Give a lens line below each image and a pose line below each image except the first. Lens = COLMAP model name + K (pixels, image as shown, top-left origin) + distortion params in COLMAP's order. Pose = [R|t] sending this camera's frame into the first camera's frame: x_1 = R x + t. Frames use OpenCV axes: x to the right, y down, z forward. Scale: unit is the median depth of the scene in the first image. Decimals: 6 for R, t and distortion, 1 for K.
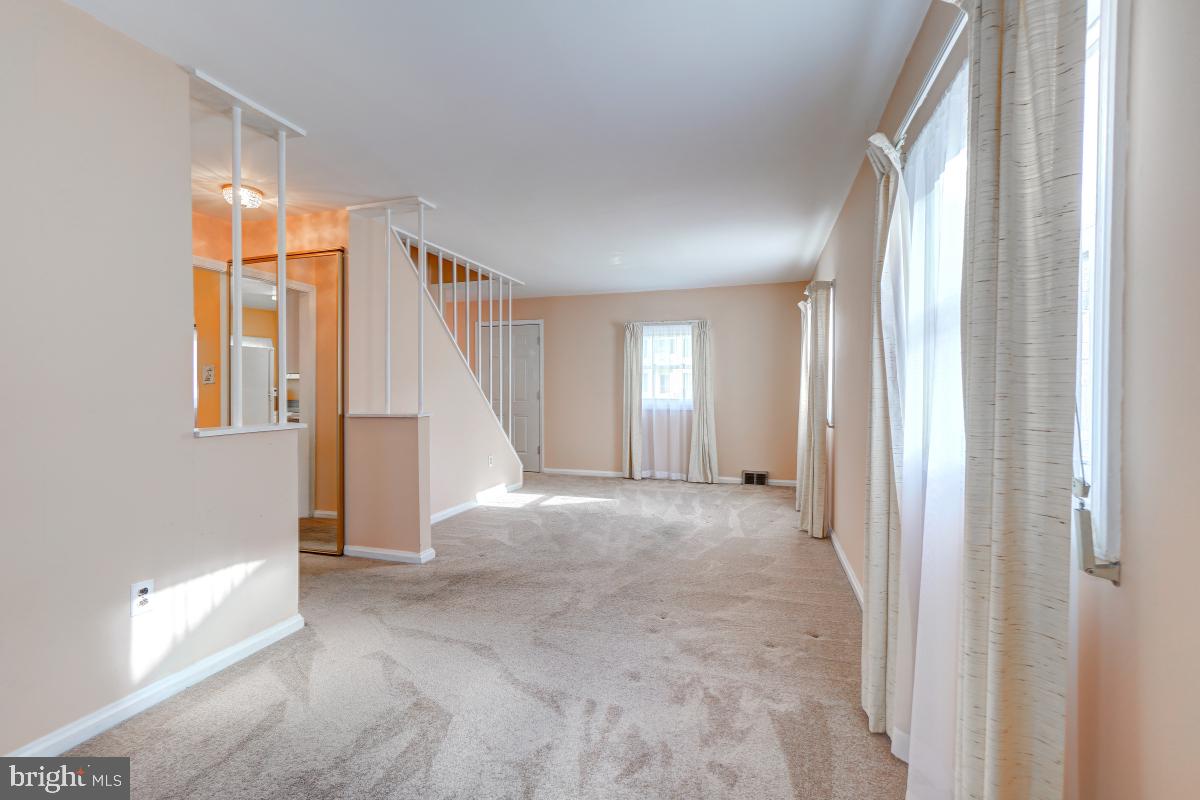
lens RADIAL K [[521.1, 0, 592.9], [0, 521.1, 391.4], [0, 0, 1]] dist [-0.016099, 0.014848]
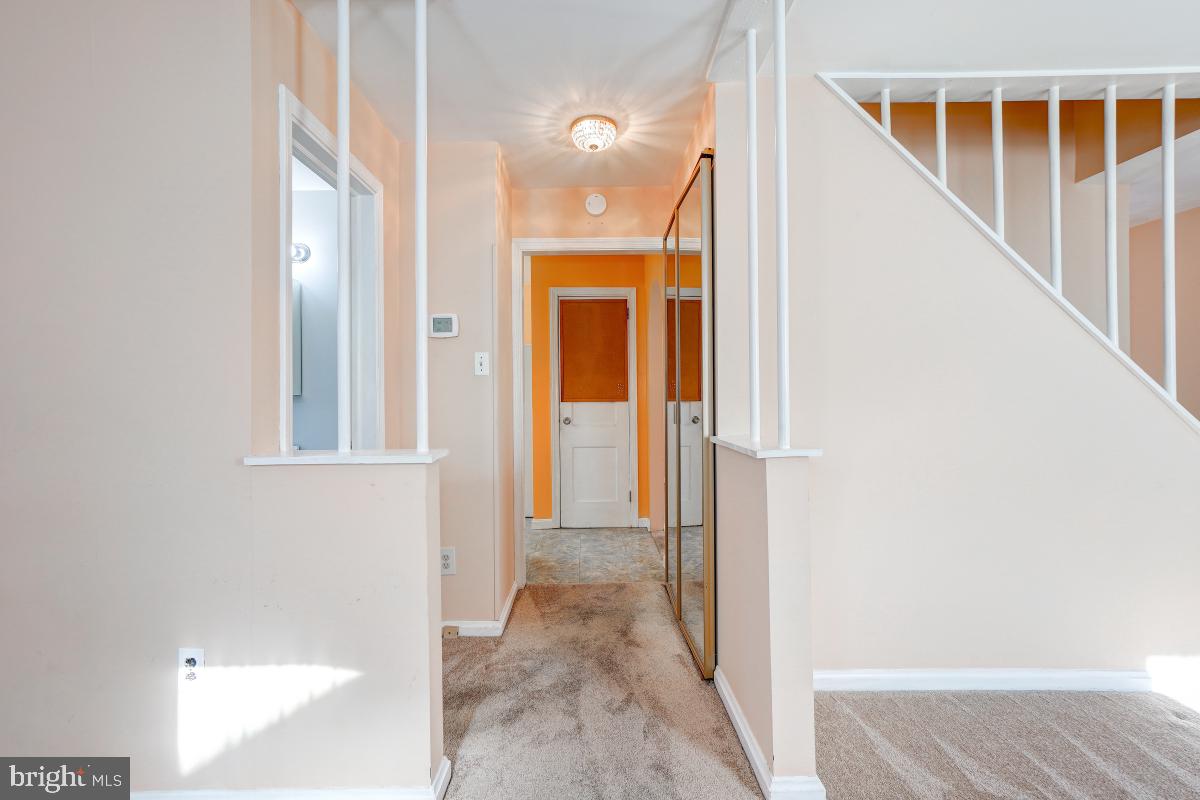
lens RADIAL K [[521.1, 0, 592.9], [0, 521.1, 391.4], [0, 0, 1]] dist [-0.016099, 0.014848]
pose [[0.320719, -0.008516, -0.947136, 0.033685], [0.003403, 0.999963, -0.007839, -0.002552], [0.947168, -0.000709, 0.320736, 0.881302]]
